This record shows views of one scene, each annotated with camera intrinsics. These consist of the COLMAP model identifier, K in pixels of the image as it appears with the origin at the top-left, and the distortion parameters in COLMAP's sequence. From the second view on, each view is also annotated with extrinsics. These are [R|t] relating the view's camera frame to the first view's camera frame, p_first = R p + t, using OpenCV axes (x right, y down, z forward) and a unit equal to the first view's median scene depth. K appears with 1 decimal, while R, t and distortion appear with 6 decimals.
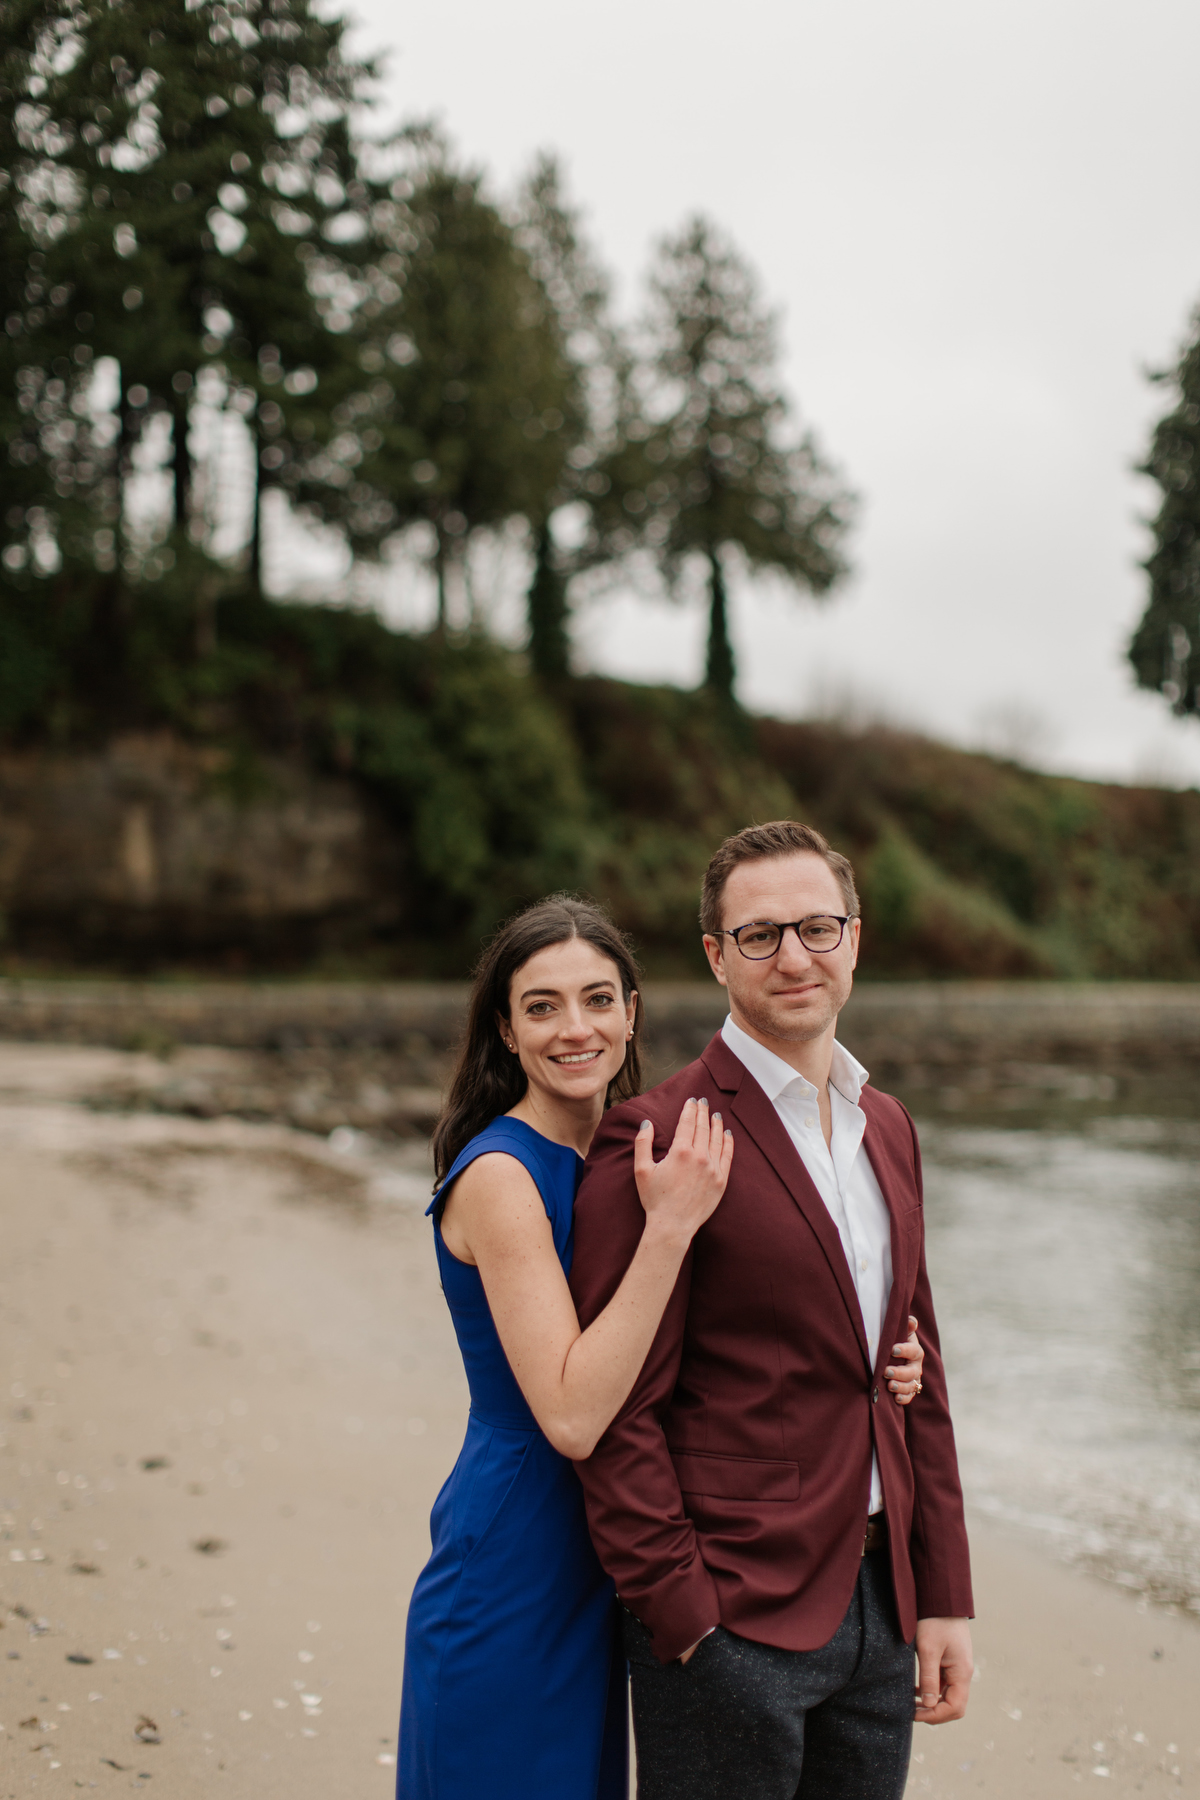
lens RADIAL K [[2447.5, 0, 600.0], [0, 2447.5, 900.0], [0, 0, 1]] dist [0.006463, -0.045719]
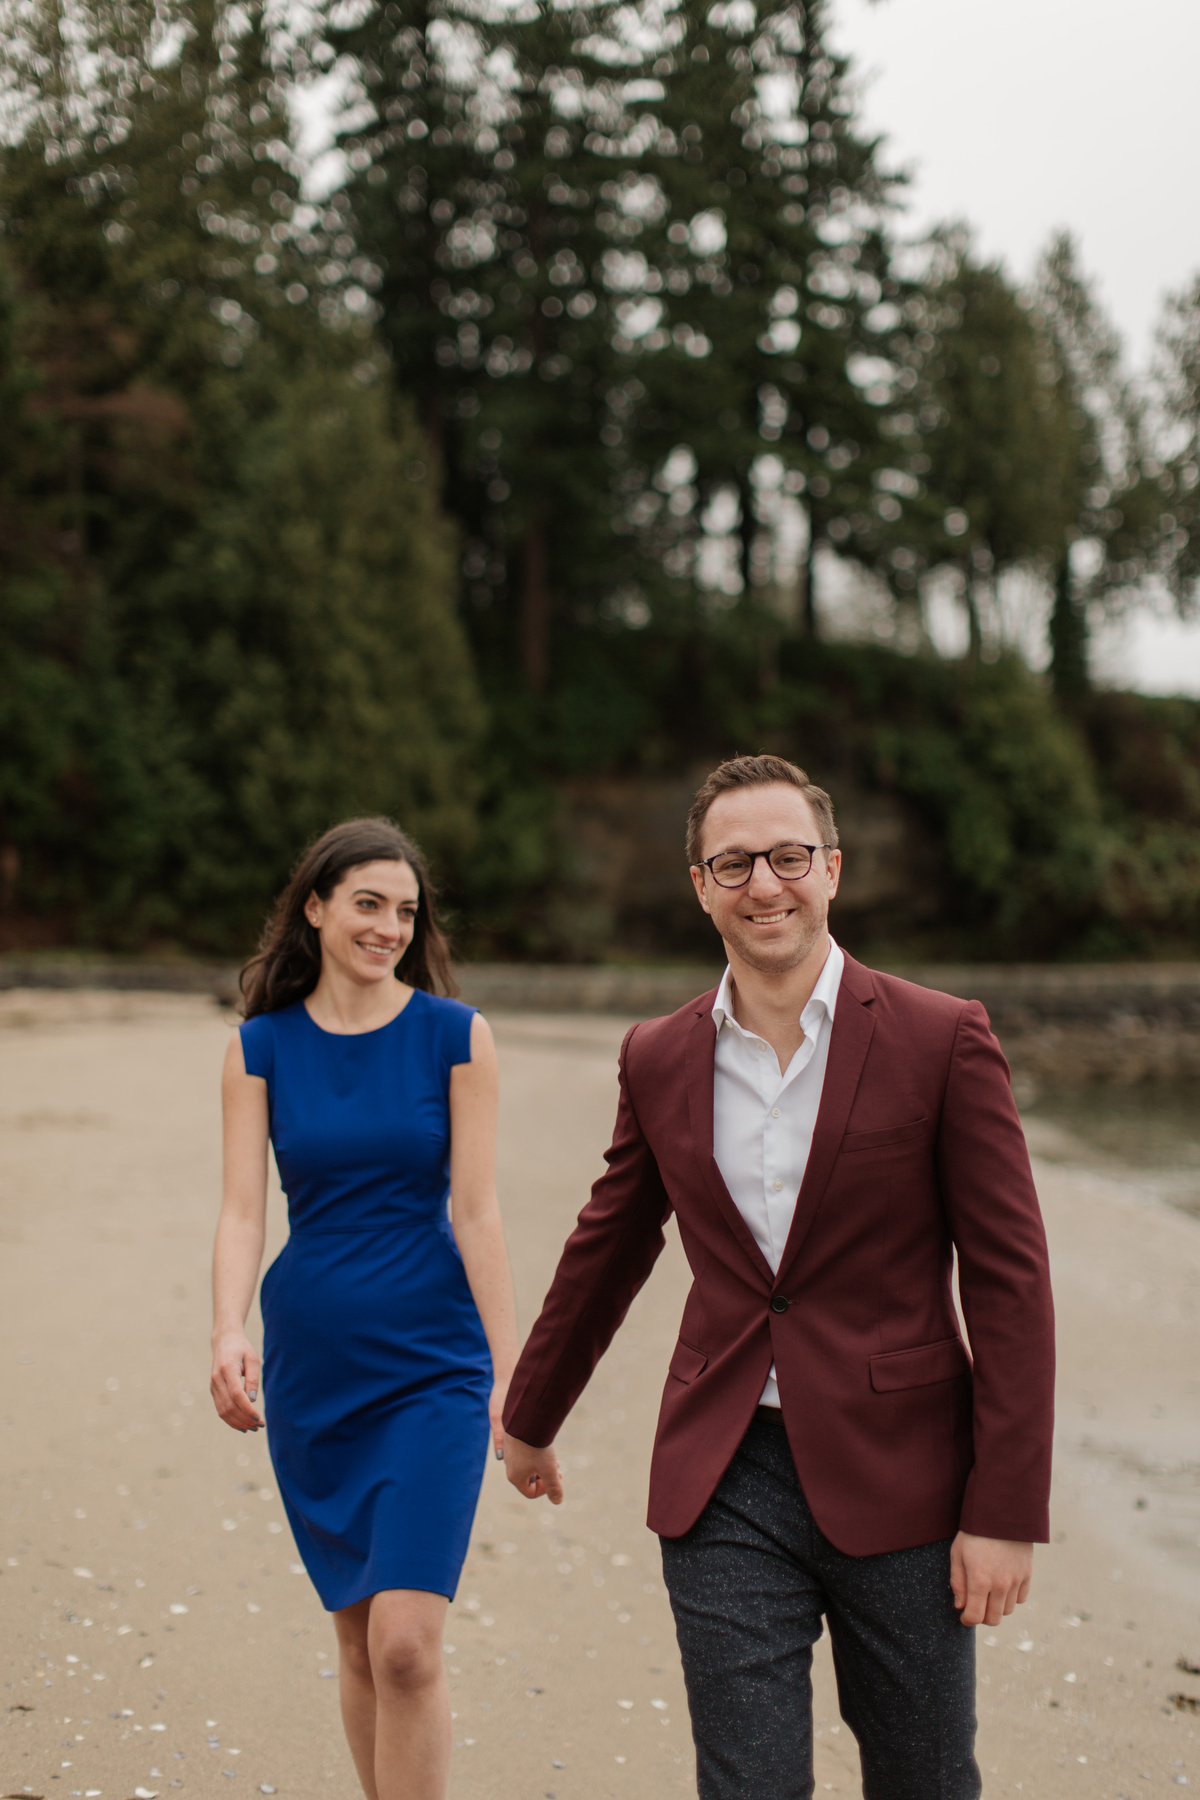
lens RADIAL K [[2447.5, 0, 600.0], [0, 2447.5, 900.0], [0, 0, 1]] dist [0.006463, -0.045719]
pose [[0.973610, -0.014081, -0.227784, 0.026775], [0.015953, 0.999852, 0.006379, -0.007577], [0.227660, -0.009845, 0.973691, -0.165777]]
